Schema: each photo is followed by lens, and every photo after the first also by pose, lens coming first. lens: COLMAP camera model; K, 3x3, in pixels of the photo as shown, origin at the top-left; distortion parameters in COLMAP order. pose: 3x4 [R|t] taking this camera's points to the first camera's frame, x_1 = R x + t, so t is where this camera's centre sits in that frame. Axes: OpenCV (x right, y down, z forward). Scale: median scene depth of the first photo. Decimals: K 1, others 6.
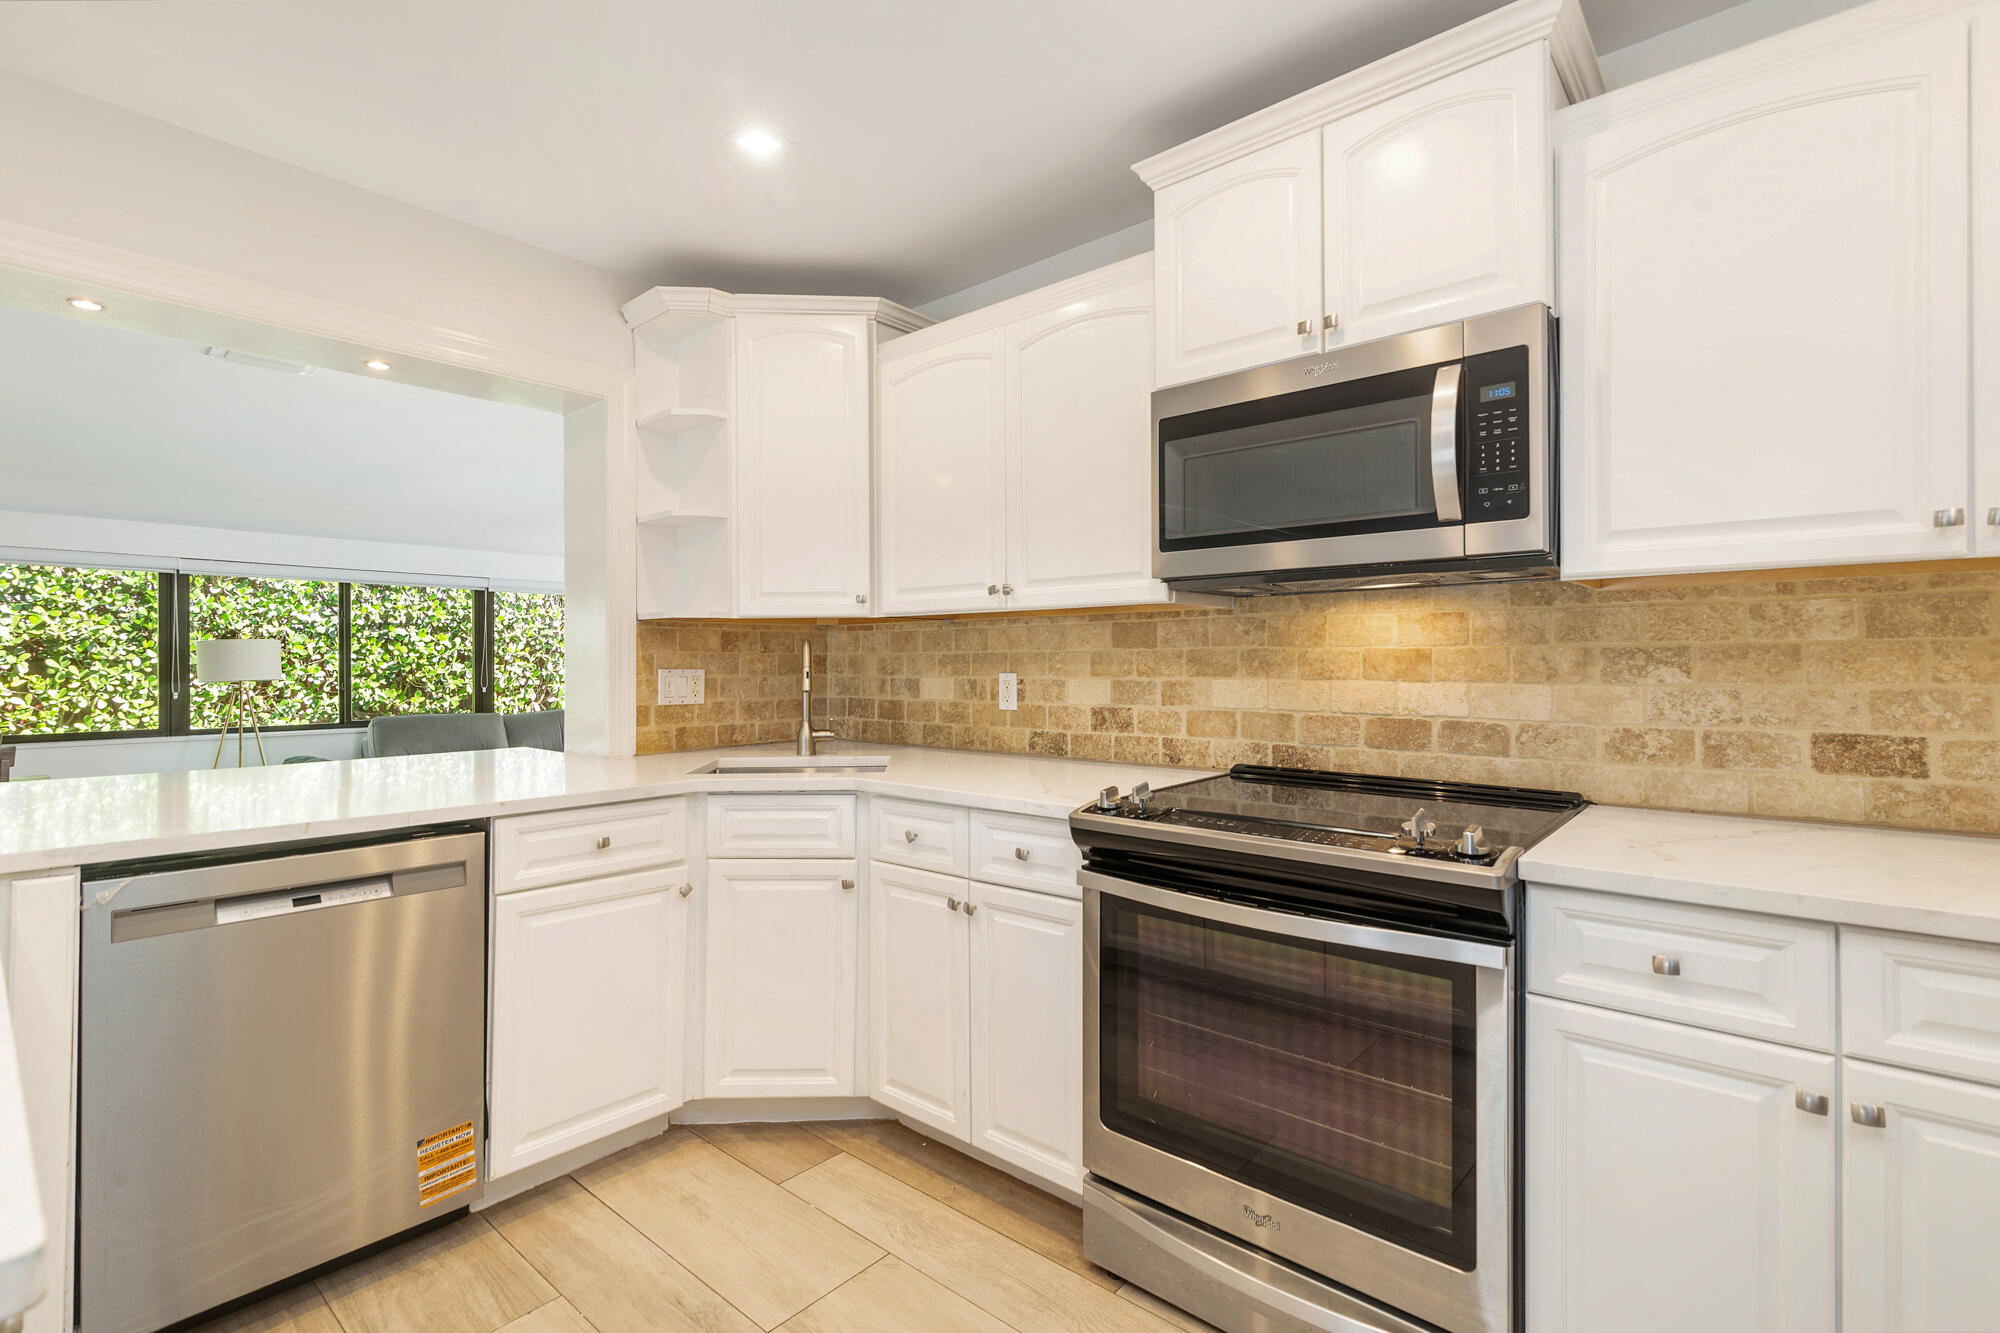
lens RADIAL K [[915.8, 0, 1010.9], [0, 915.8, 660.2], [0, 0, 1]] dist [0.000804, 0.000445]
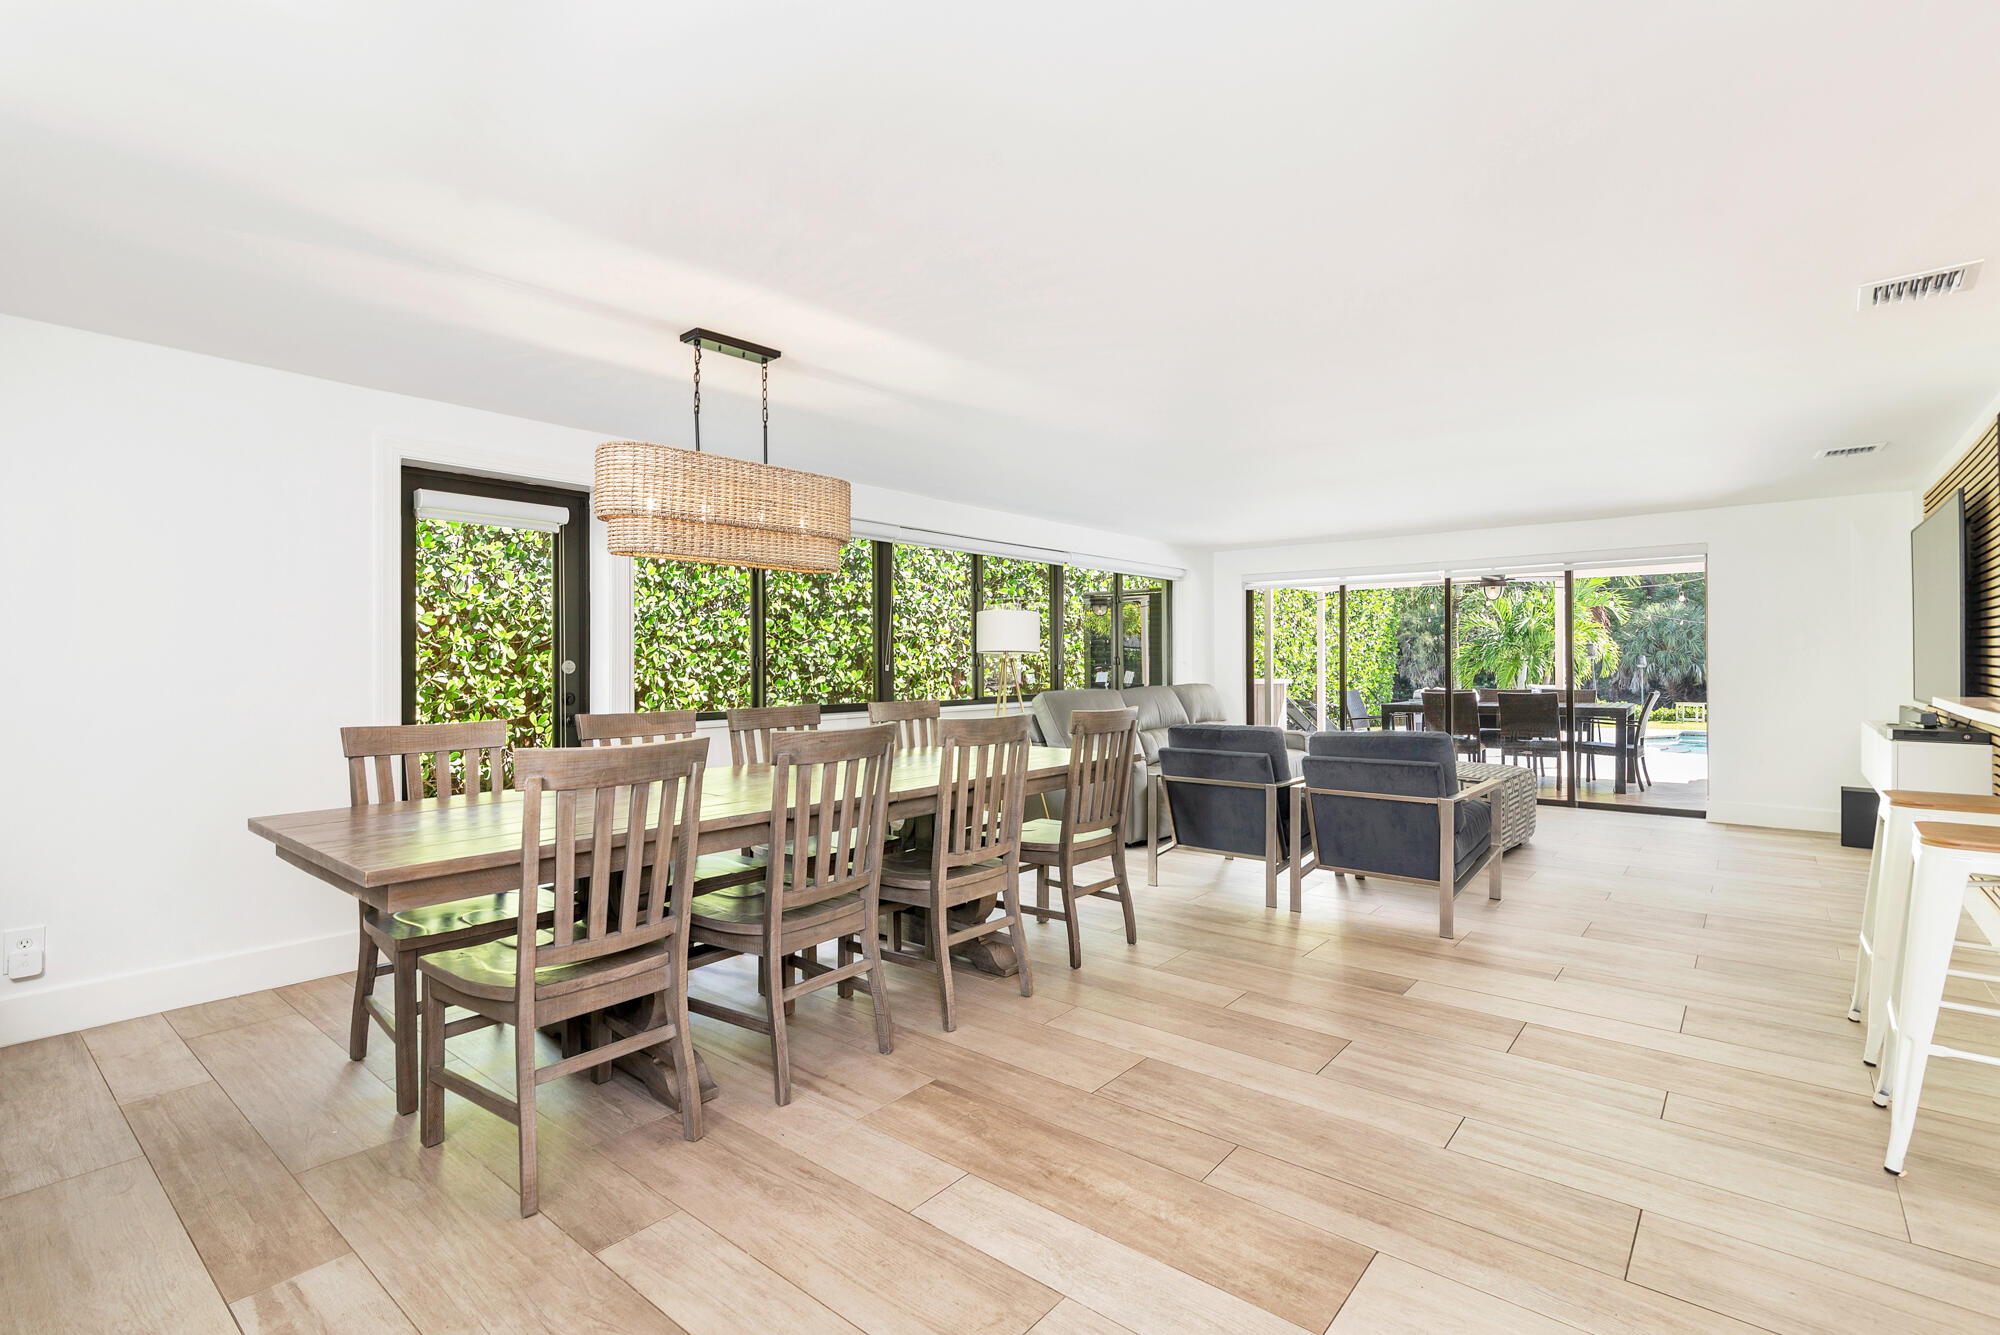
lens RADIAL K [[919.6, 0, 997.9], [0, 919.6, 659.9], [0, 0, 1]] dist [-0.003587, 0.002768]
pose [[0.999908, 0.000813, 0.013571, -0.659677], [-0.000858, 0.999994, 0.003316, 0.021176], [-0.013568, -0.003327, 0.999902, 0.016806]]
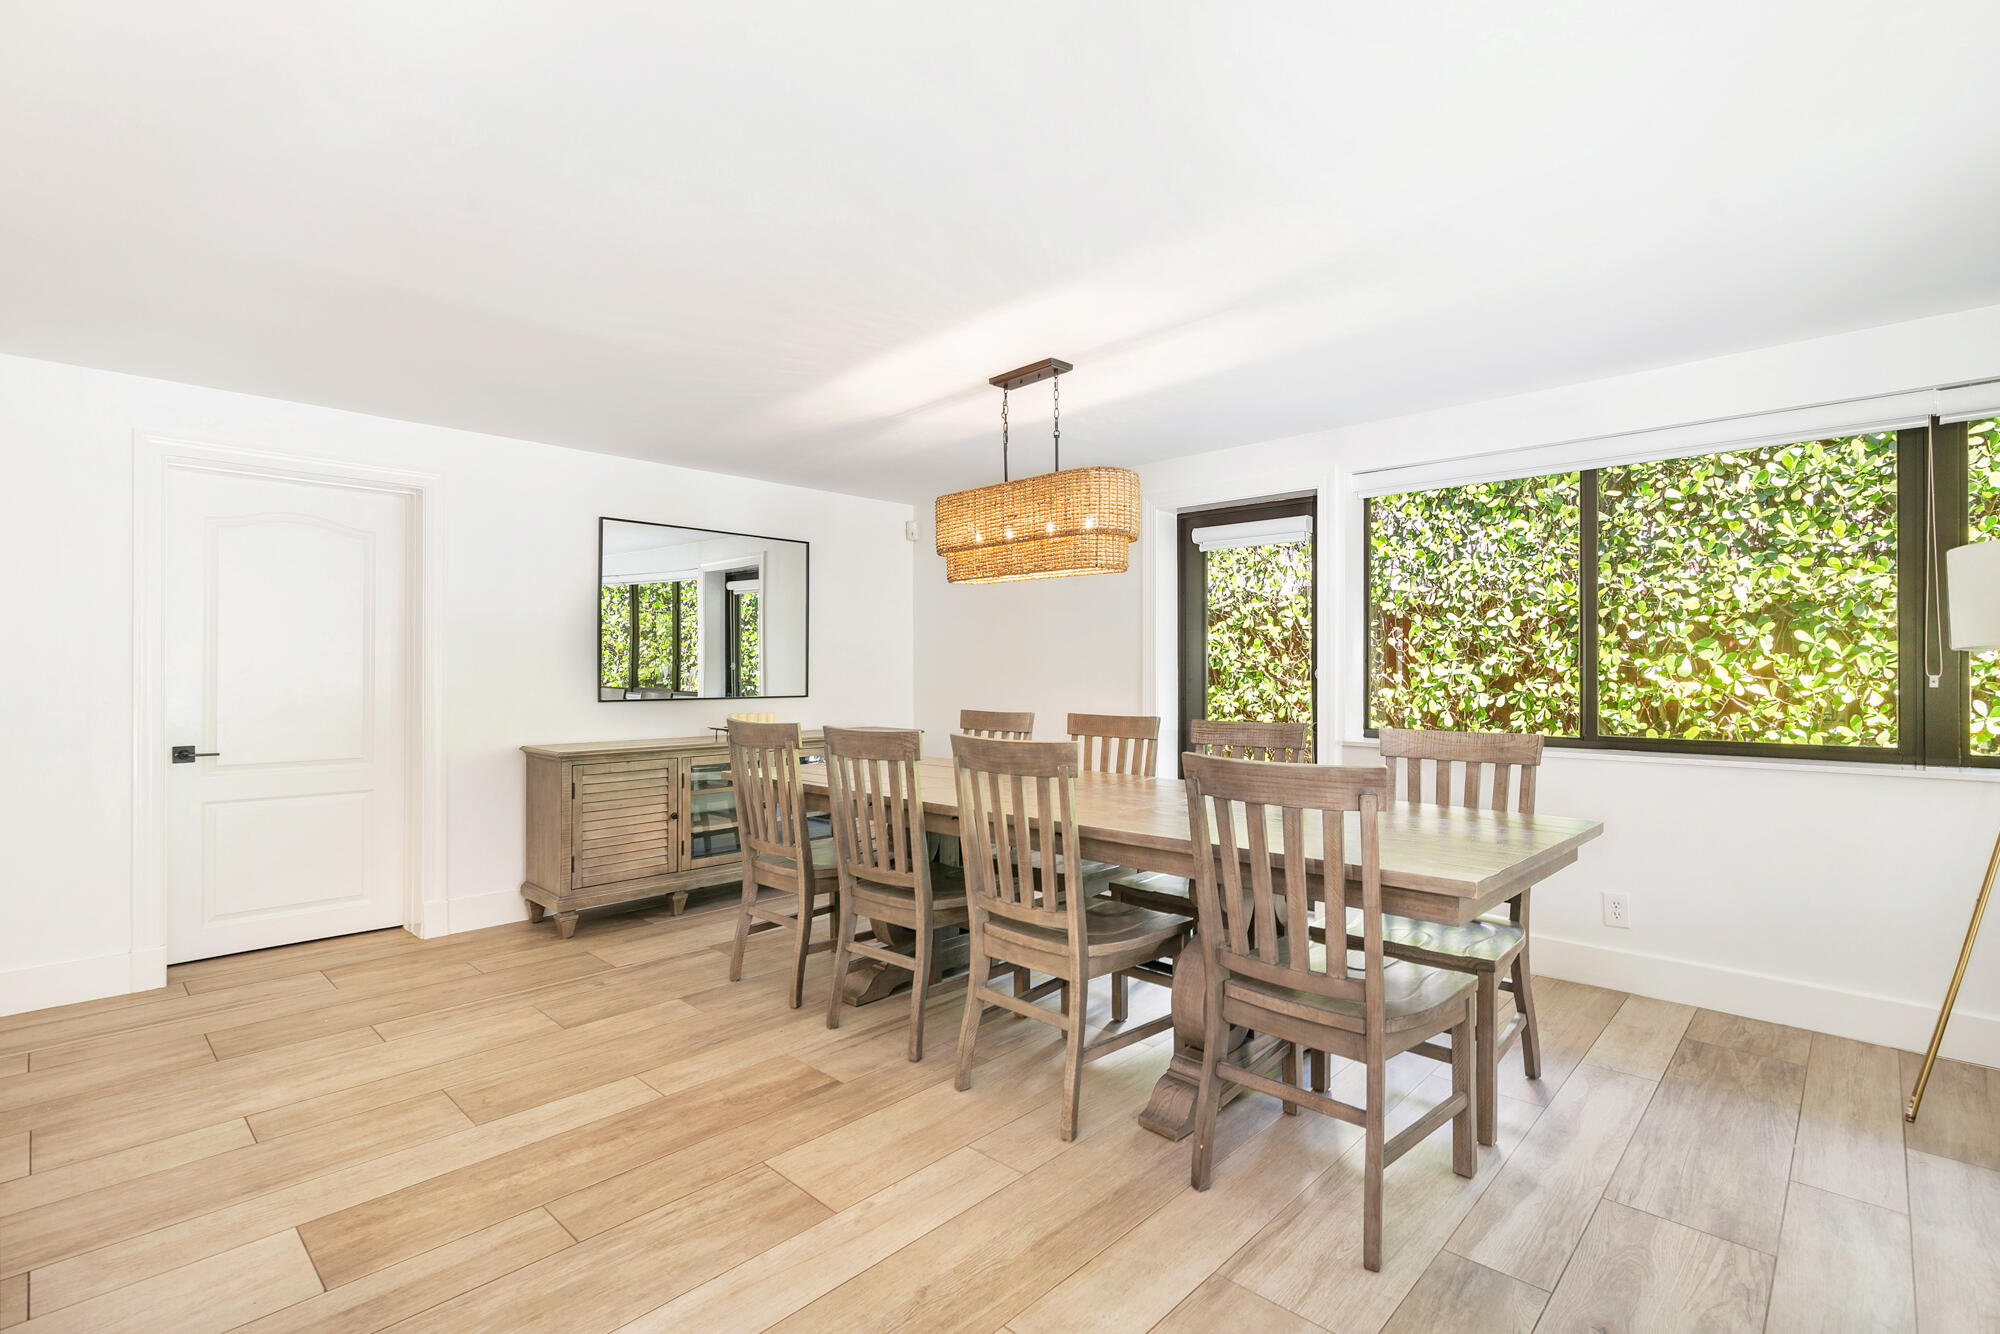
lens RADIAL K [[915.8, 0, 1007.7], [0, 915.8, 666.4], [0, 0, 1]] dist [0.000804, 0.000445]
pose [[-0.052624, -0.001149, -0.998614, -0.333638], [0.007159, 0.999973, -0.001527, 0.022583], [0.998589, -0.007229, -0.052614, 0.443387]]
